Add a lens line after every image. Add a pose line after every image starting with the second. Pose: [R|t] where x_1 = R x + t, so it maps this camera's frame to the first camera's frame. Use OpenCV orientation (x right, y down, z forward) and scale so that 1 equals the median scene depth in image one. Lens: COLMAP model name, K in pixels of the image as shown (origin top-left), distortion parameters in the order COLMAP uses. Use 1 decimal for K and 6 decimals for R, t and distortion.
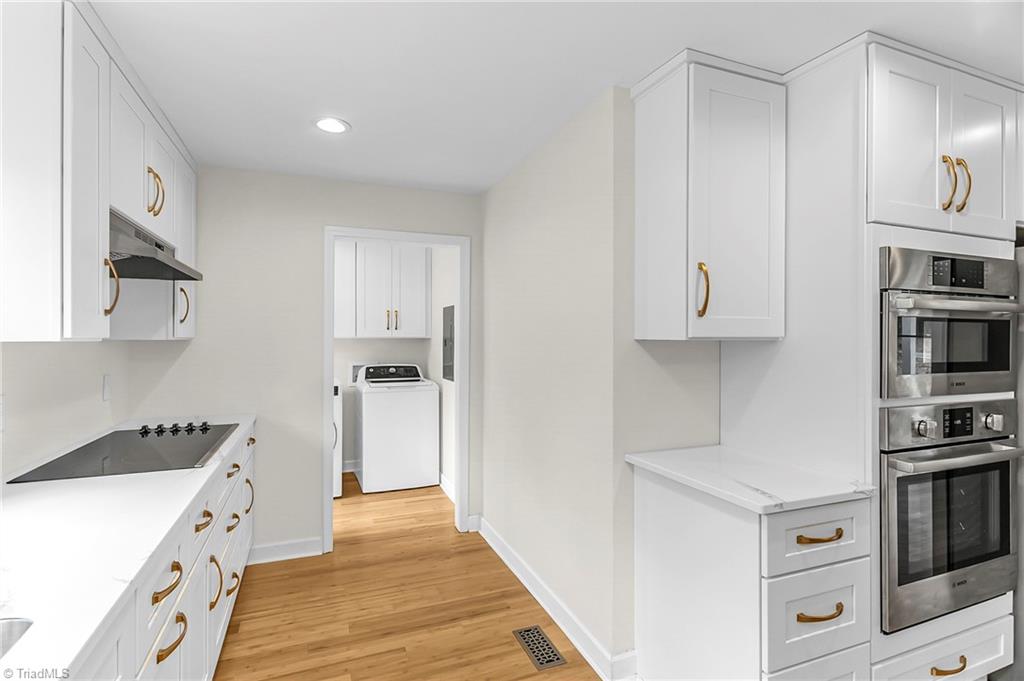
lens RADIAL K [[474.8, 0, 509.4], [0, 474.8, 336.0], [0, 0, 1]] dist [0.001136, 0.000038]
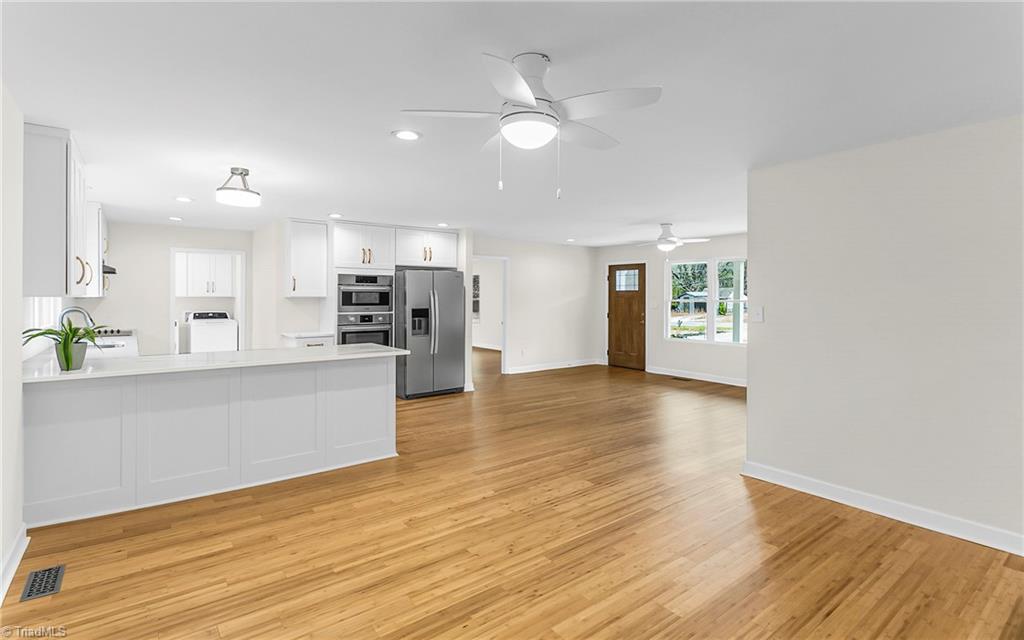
lens RADIAL K [[485.2, 0, 512.1], [0, 485.2, 294.8], [0, 0, 1]] dist [0.000377, 0.000052]
pose [[0.962169, -0.000930, 0.272451, 0.383249], [0.000295, 0.999997, 0.002372, -0.007931], [-0.272452, -0.002202, 0.962167, -1.176550]]
